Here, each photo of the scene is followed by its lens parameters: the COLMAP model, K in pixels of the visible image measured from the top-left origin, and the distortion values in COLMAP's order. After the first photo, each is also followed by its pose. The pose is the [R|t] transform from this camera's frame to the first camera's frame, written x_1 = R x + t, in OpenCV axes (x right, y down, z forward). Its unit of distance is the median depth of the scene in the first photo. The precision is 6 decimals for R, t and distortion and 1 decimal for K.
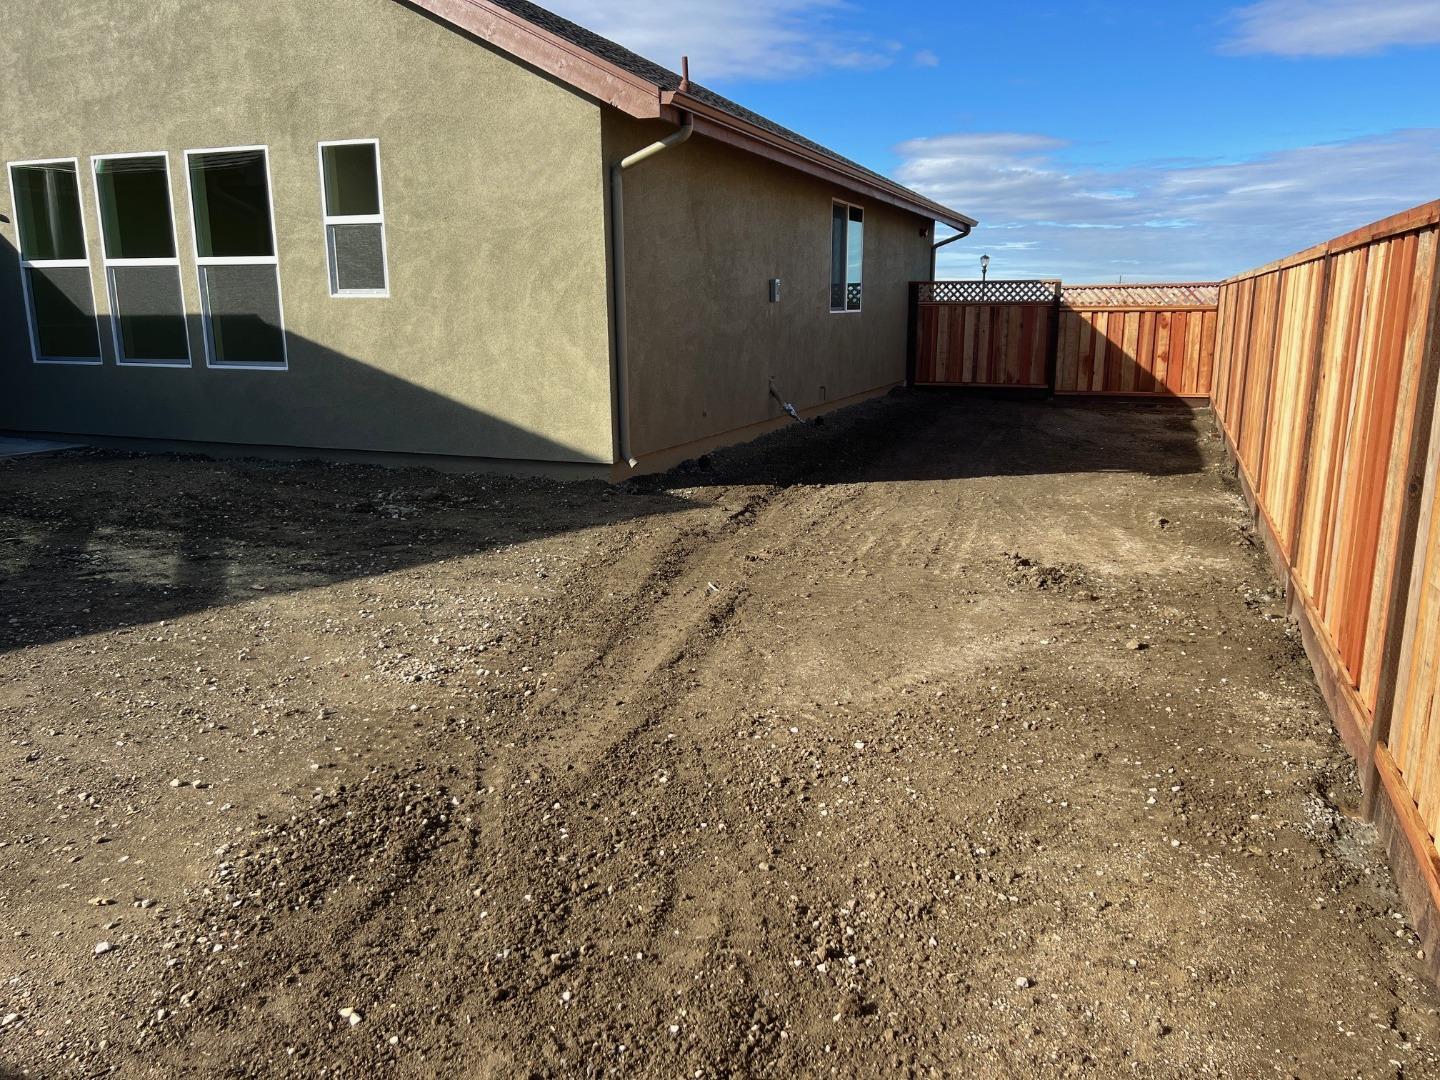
lens RADIAL K [[1104.6, 0, 727.1], [0, 1104.6, 535.1], [0, 0, 1]] dist [0.087650, -0.037387]
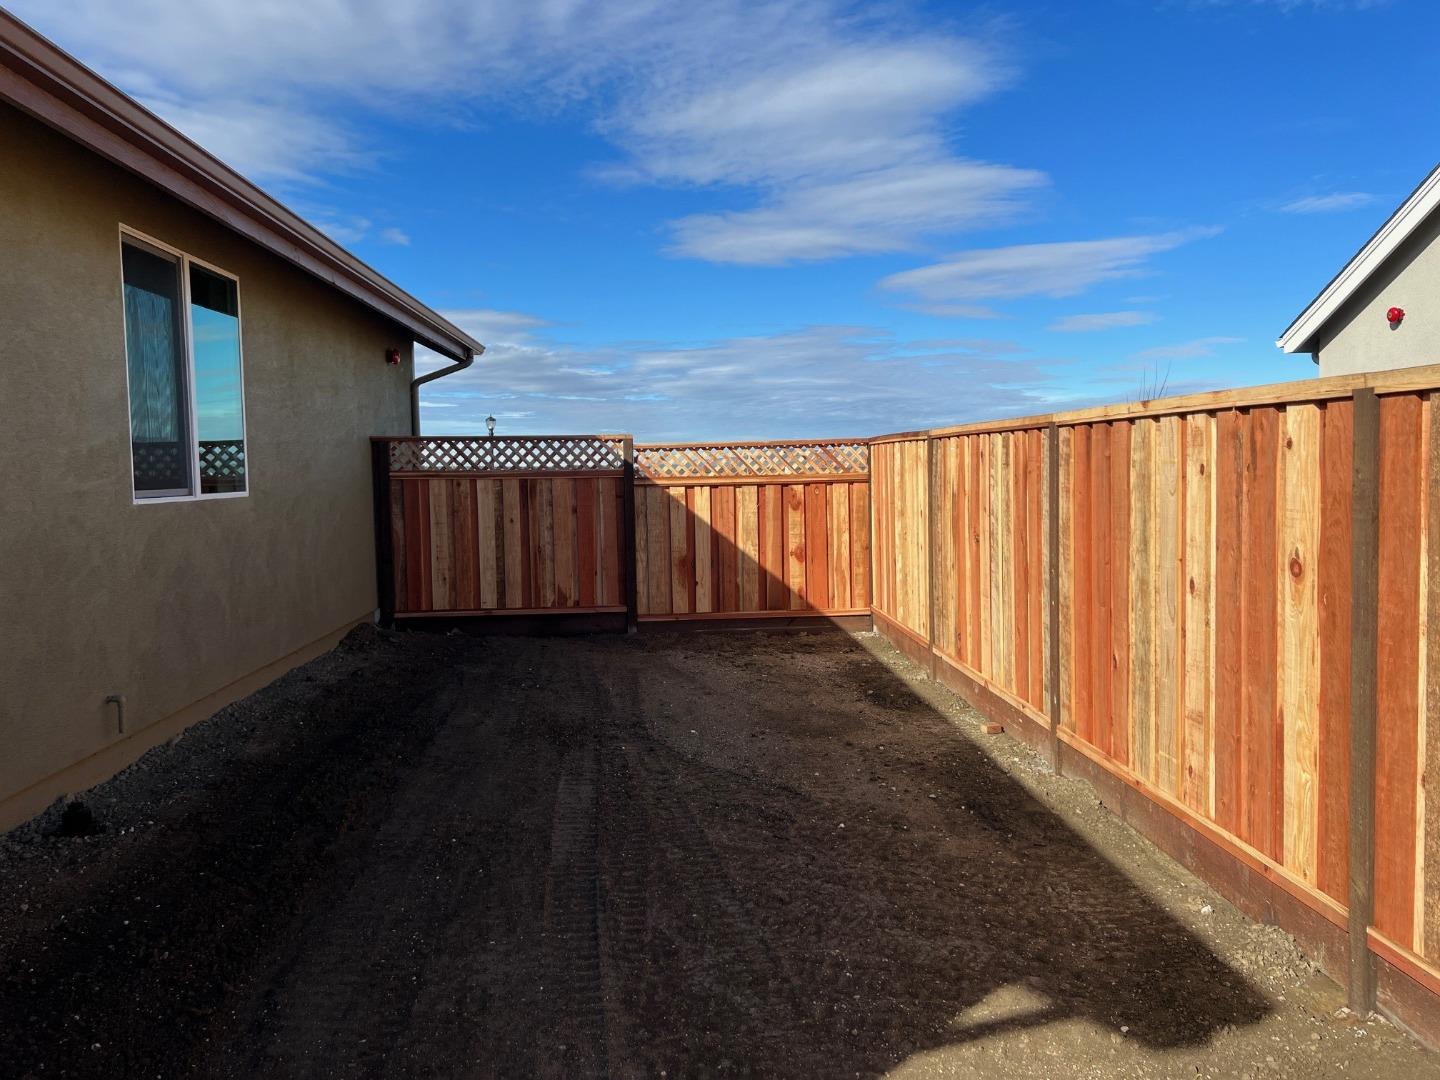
lens RADIAL K [[1104.6, 0, 729.7], [0, 1104.6, 535.5], [0, 0, 1]] dist [0.087650, -0.037387]
pose [[0.902661, -0.045015, 0.427992, 0.087614], [0.107435, 0.986597, -0.122819, -0.094664], [-0.416727, 0.156845, 0.895398, 0.446327]]
